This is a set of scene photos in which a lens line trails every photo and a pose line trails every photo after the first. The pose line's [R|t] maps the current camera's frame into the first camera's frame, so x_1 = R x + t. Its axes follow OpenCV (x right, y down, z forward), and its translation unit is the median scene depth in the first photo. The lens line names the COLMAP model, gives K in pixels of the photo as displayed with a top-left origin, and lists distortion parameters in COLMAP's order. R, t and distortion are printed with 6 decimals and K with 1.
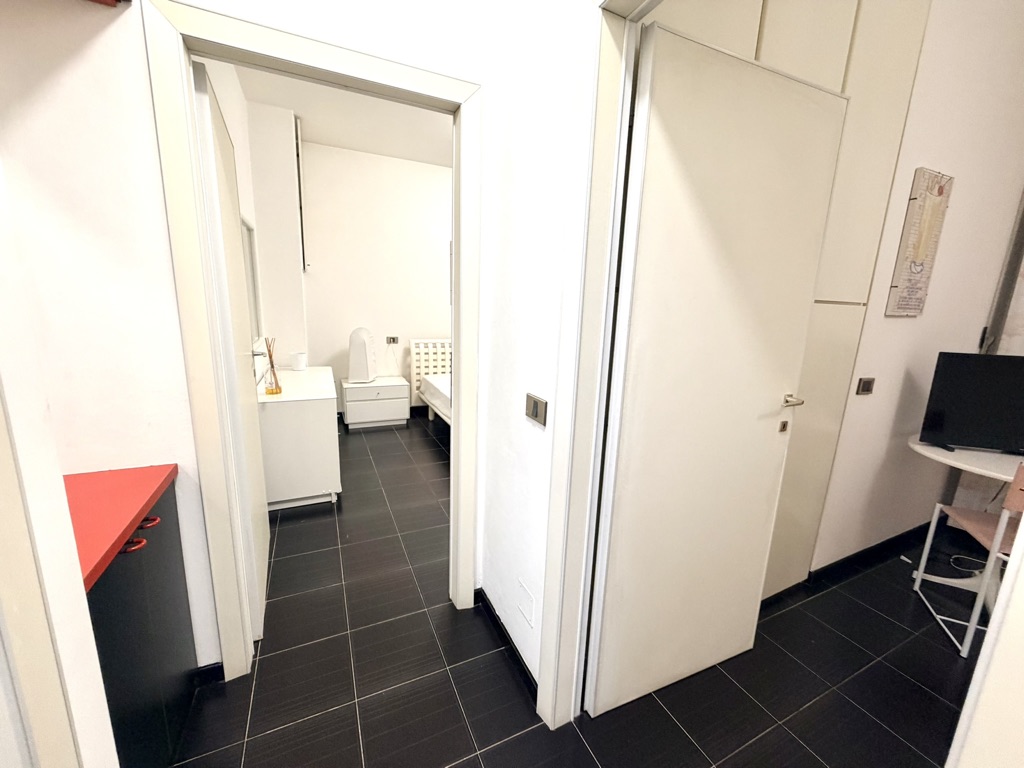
lens RADIAL K [[407.3, 0, 510.0], [0, 407.3, 386.4], [0, 0, 1]] dist [0.001730, -0.000082]
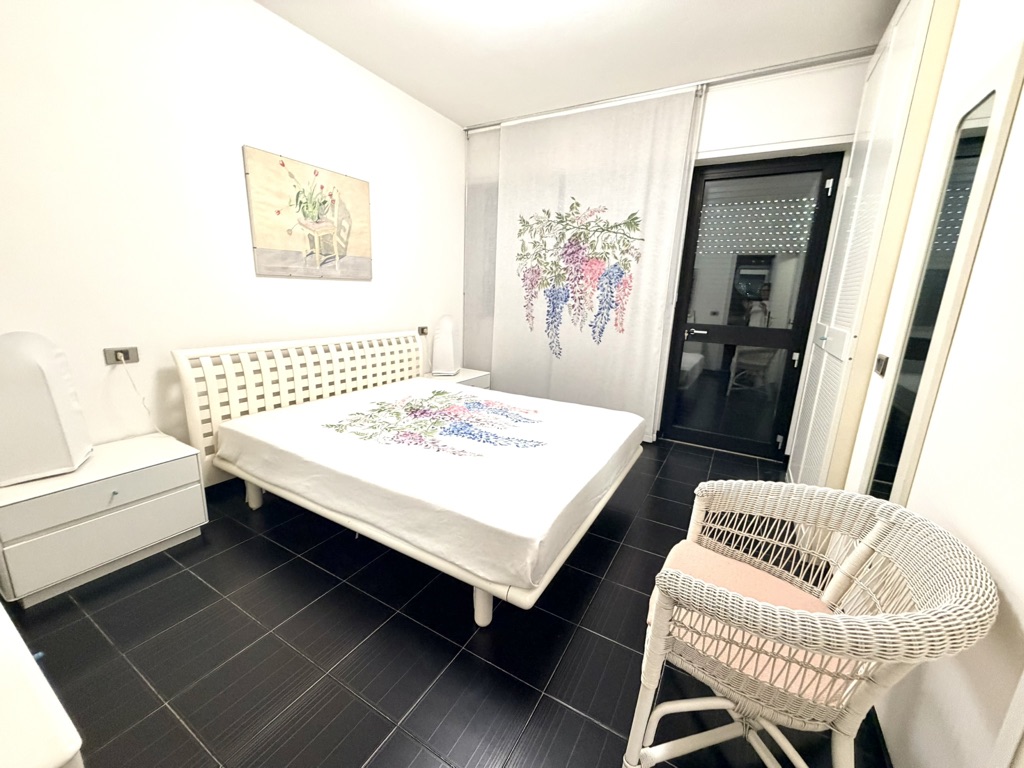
lens RADIAL K [[407.3, 0, 509.5], [0, 407.3, 385.1], [0, 0, 1]] dist [0.001730, -0.000082]
pose [[0.821688, -0.127706, 0.555446, -0.195405], [0.102511, 0.991795, 0.076381, -0.073389], [-0.560643, -0.005822, 0.828037, 0.410509]]
